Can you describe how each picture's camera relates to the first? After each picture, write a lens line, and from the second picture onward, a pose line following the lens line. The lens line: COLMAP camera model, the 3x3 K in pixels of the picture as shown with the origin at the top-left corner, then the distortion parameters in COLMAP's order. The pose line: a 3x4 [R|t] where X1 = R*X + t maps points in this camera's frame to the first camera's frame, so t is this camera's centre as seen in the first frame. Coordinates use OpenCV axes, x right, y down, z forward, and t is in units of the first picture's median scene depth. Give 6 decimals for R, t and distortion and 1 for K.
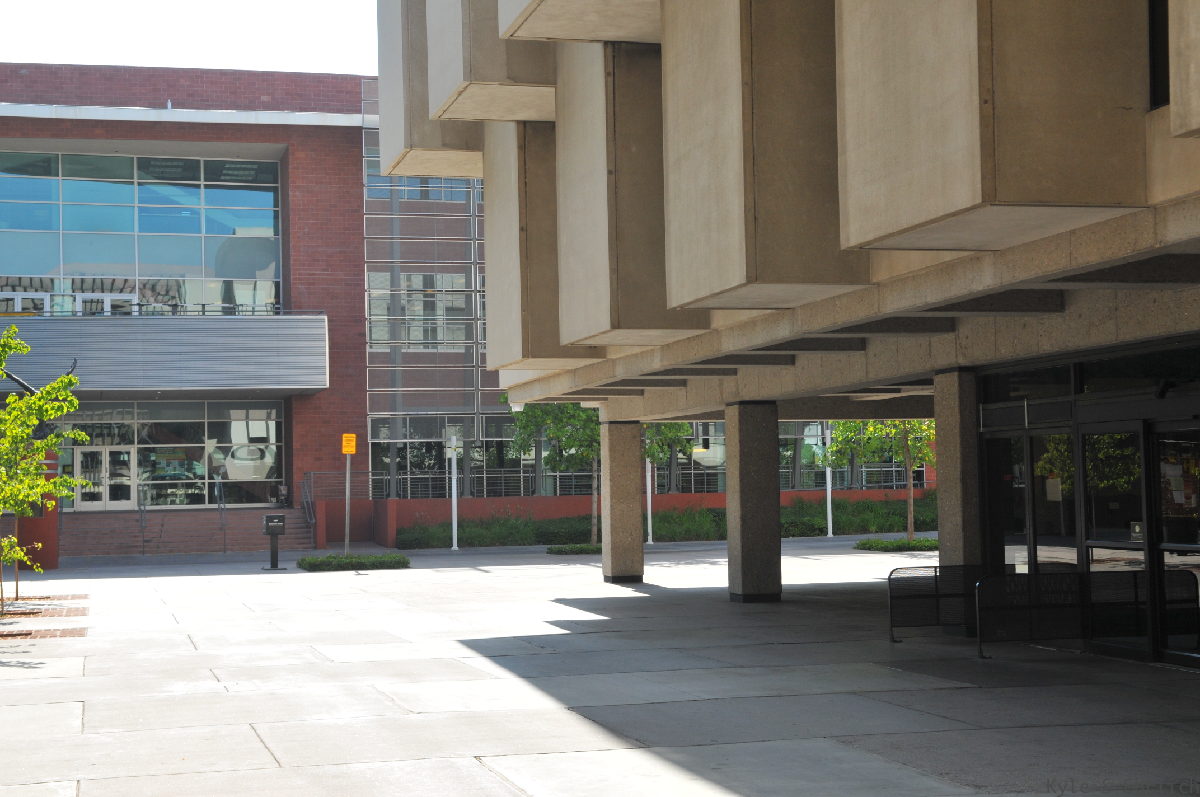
lens RADIAL K [[1836.9, 0, 603.7], [0, 1836.9, 401.8], [0, 0, 1]] dist [0.145602, 0.090349]
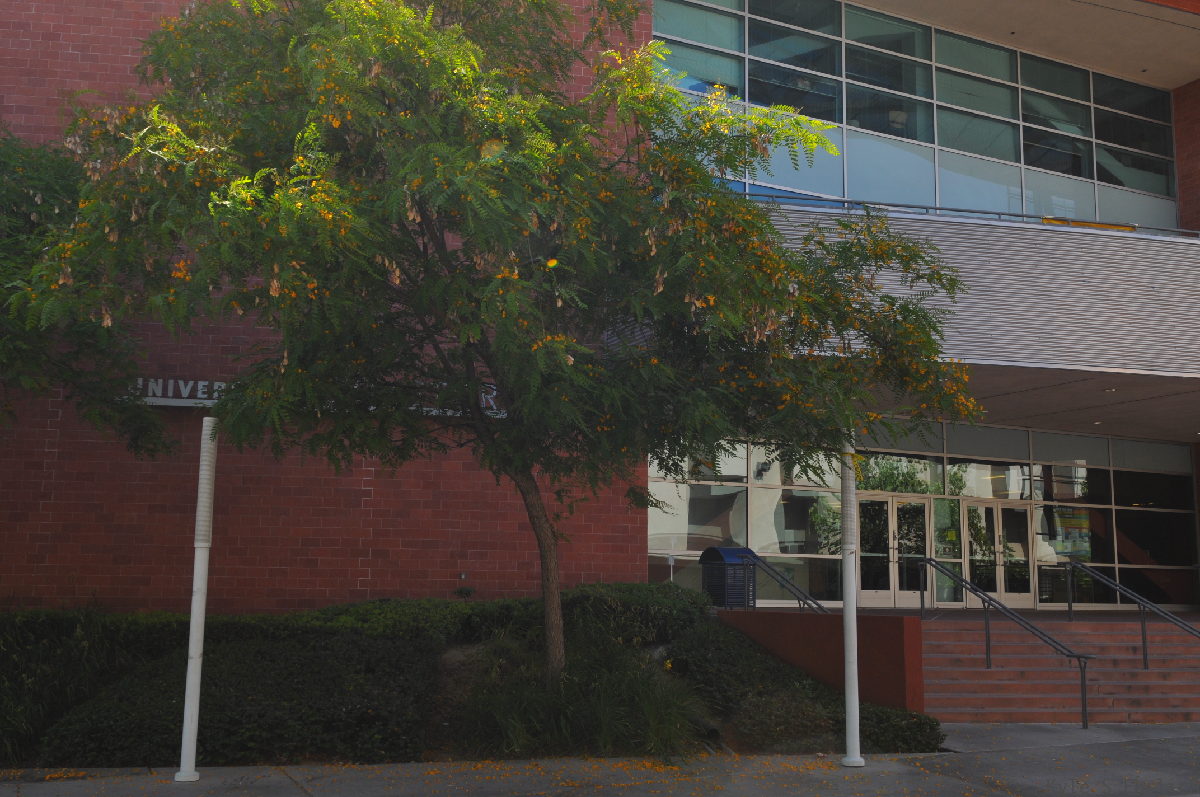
lens RADIAL K [[1184.4, 0, 600.0], [0, 1184.4, 398.5], [0, 0, 1]] dist [0.024545, -0.009708]
pose [[0.980300, 0.064890, 0.186548, -0.753850], [-0.044267, 0.992646, -0.112669, 0.065130], [-0.192488, 0.102192, 0.975964, 1.042506]]
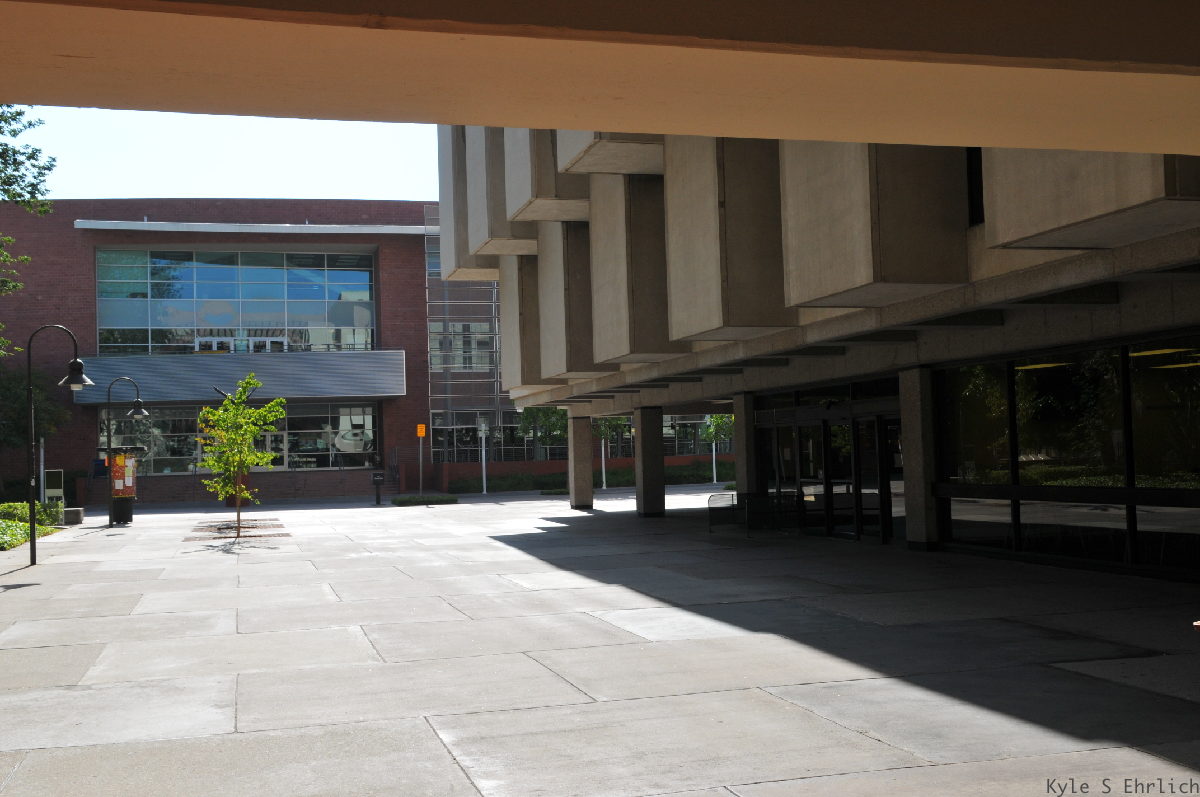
lens RADIAL K [[1250.4, 0, 604.8], [0, 1250.4, 399.5], [0, 0, 1]] dist [0.042968, -0.007299]
pose [[0.999812, -0.009812, 0.016727, 0.011461], [0.009762, 0.999948, 0.003059, -0.008010], [-0.016756, -0.002895, 0.999855, -0.158489]]
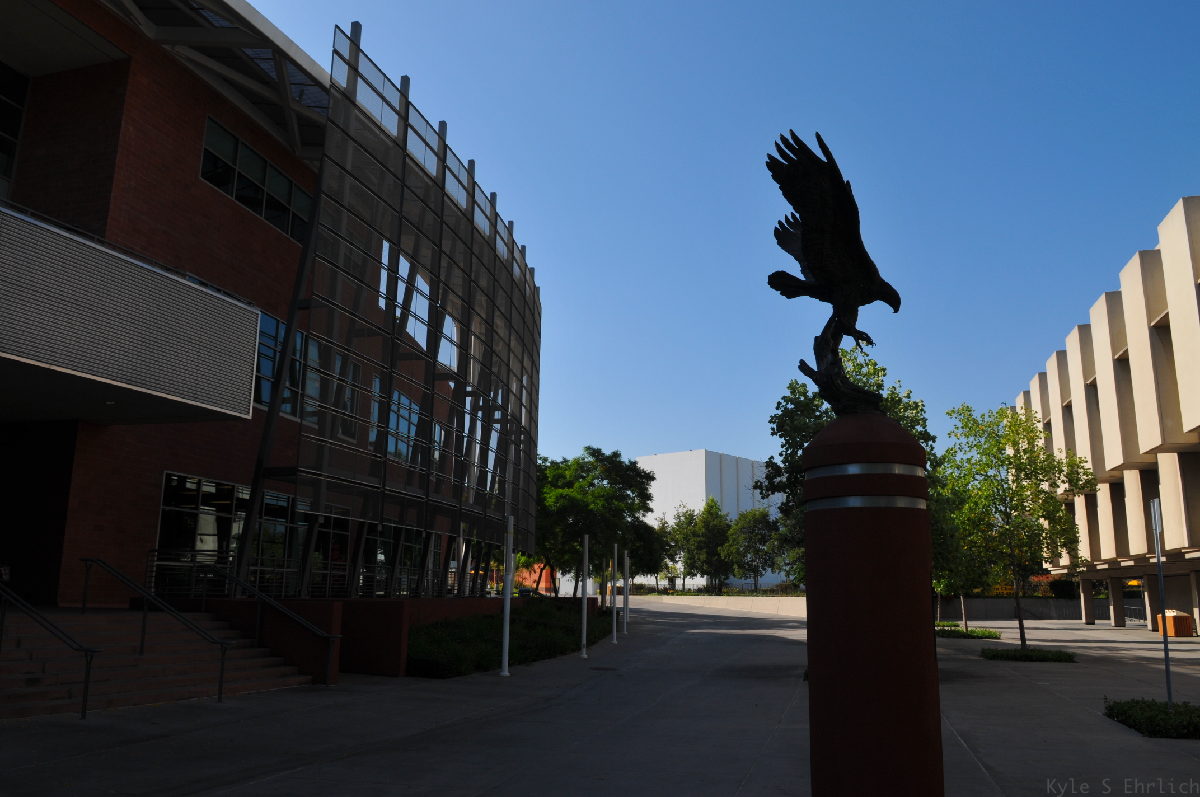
lens RADIAL K [[897.3, 0, 603.3], [0, 897.3, 402.6], [0, 0, 1]] dist [-0.019508, -0.038927]
pose [[0.501273, 0.206145, 0.840375, -0.525045], [-0.064175, 0.977389, -0.201475, 0.061971], [-0.862906, 0.047063, 0.503168, 1.101639]]
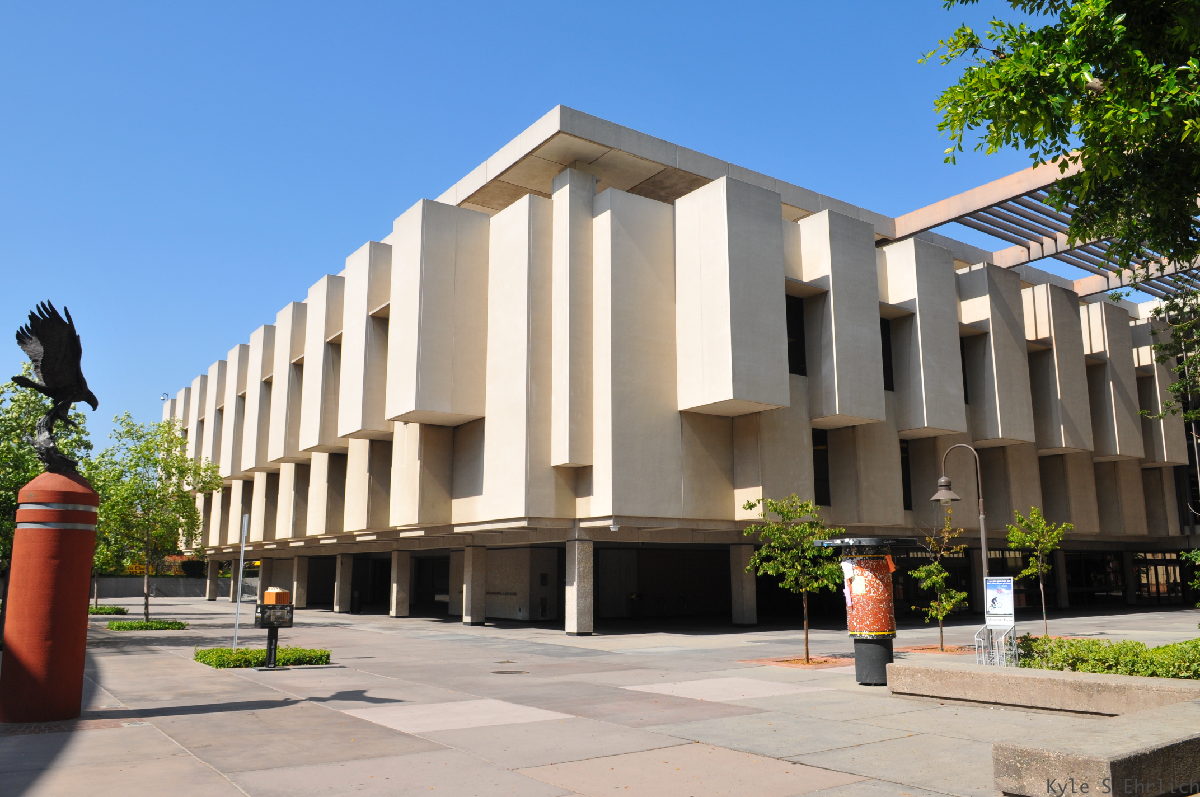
lens RADIAL K [[920.9, 0, 602.2], [0, 920.9, 399.0], [0, 0, 1]] dist [-0.017400, -0.037528]
pose [[-0.344493, 0.198011, 0.917669, -0.689618], [-0.035080, 0.974105, -0.223358, 0.062784], [-0.938133, -0.109137, -0.328626, 1.081509]]
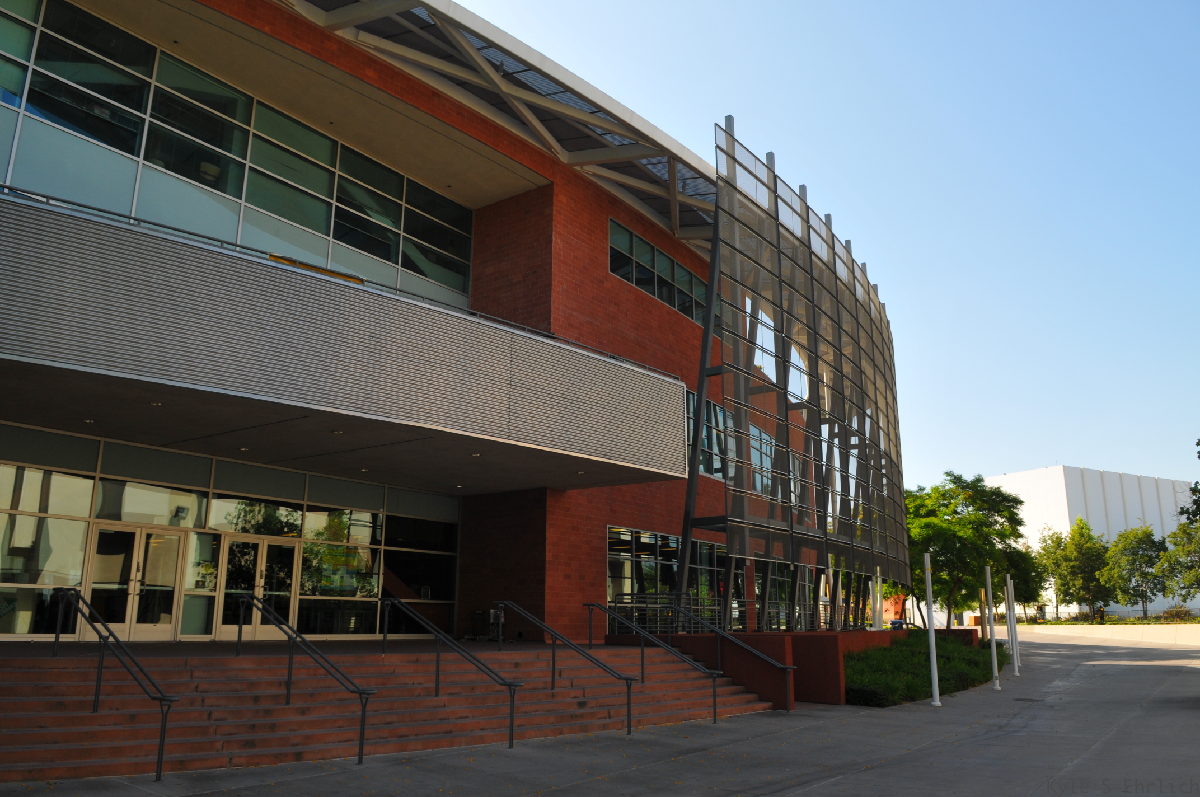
lens RADIAL K [[897.3, 0, 603.3], [0, 897.3, 402.6], [0, 0, 1]] dist [-0.019508, -0.038927]
pose [[0.771703, 0.175596, 0.611261, -0.601434], [-0.051723, 0.975273, -0.214867, 0.062847], [-0.633876, 0.134198, 0.761703, 1.108941]]
